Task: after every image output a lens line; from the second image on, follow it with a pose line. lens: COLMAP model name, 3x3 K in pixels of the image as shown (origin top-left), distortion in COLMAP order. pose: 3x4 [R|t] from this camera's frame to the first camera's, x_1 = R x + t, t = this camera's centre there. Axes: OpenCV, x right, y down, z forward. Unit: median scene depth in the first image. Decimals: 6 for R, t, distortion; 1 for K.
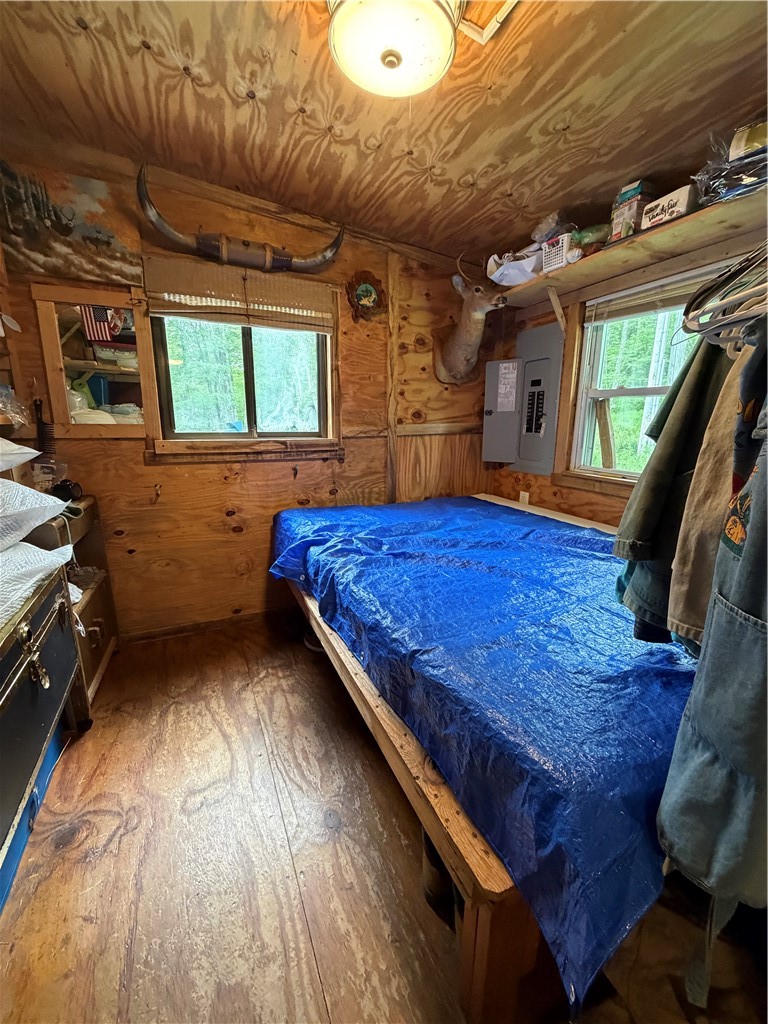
lens RADIAL K [[406.5, 0, 384.7], [0, 406.5, 512.4], [0, 0, 1]] dist [-0.000826, 0.000154]
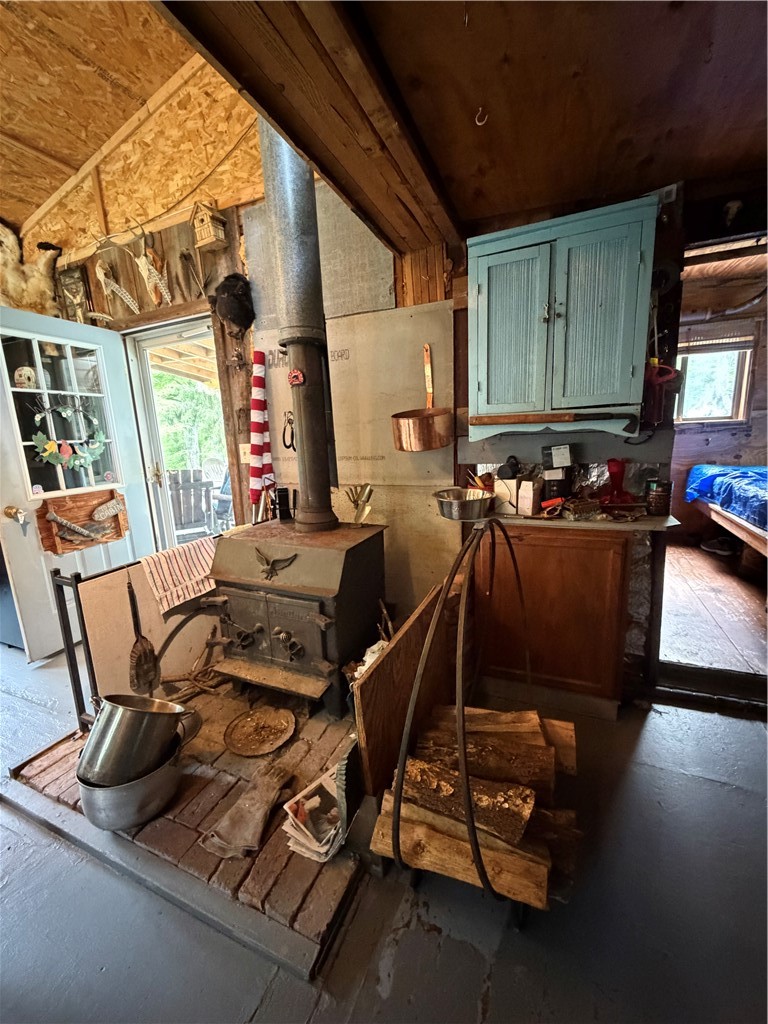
lens RADIAL K [[406.5, 0, 381.5], [0, 406.5, 511.1], [0, 0, 1]] dist [-0.000826, 0.000154]
pose [[0.664566, 0.104558, -0.739878, 0.136952], [-0.117657, 0.992452, 0.034571, 0.269625], [0.737909, 0.064077, 0.671852, -1.004401]]
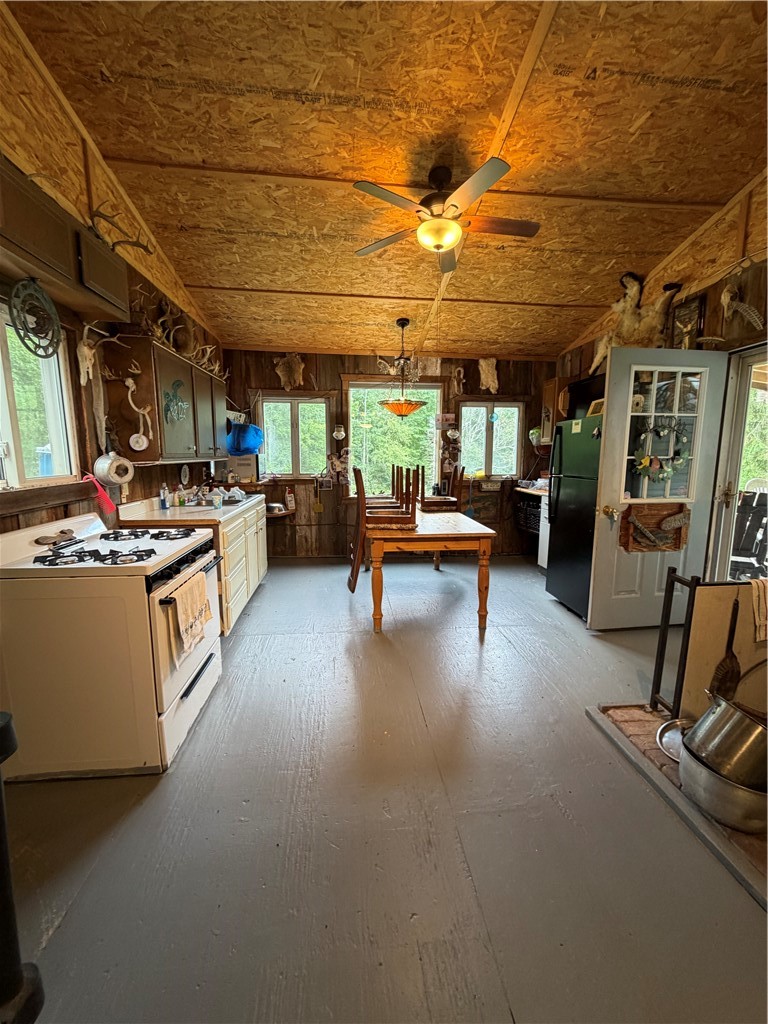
lens RADIAL K [[406.5, 0, 386.2], [0, 406.5, 512.3], [0, 0, 1]] dist [-0.000826, 0.000154]
pose [[-0.322011, 0.125982, -0.938316, 0.297809], [-0.214255, 0.955696, 0.201843, 0.363484], [0.922173, 0.266034, -0.280752, -1.645513]]
